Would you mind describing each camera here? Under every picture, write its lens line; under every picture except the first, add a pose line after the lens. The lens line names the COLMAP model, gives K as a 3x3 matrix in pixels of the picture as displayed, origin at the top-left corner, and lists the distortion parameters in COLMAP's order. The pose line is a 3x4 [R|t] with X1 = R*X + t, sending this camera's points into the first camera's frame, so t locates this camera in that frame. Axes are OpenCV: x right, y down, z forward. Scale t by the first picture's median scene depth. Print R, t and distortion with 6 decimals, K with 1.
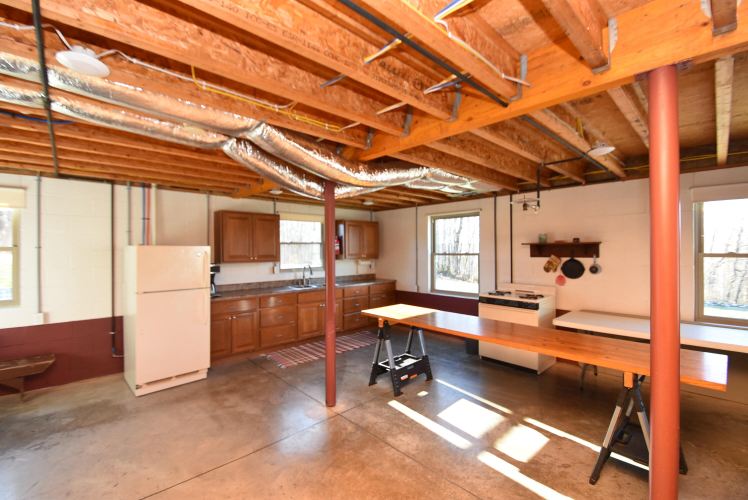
lens RADIAL K [[327.7, 0, 366.7], [0, 327.7, 250.1], [0, 0, 1]] dist [0.002474, -0.008156]
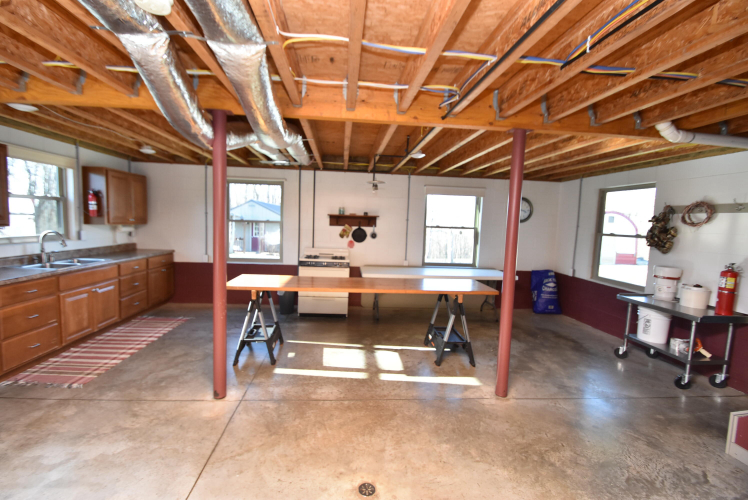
lens RADIAL K [[327.7, 0, 366.1], [0, 327.7, 246.5], [0, 0, 1]] dist [0.002474, -0.008156]
pose [[0.614206, -0.031936, 0.788499, -0.388886], [-0.037600, 0.996862, 0.069663, 0.008782], [-0.788250, -0.072435, 0.611078, 0.154021]]
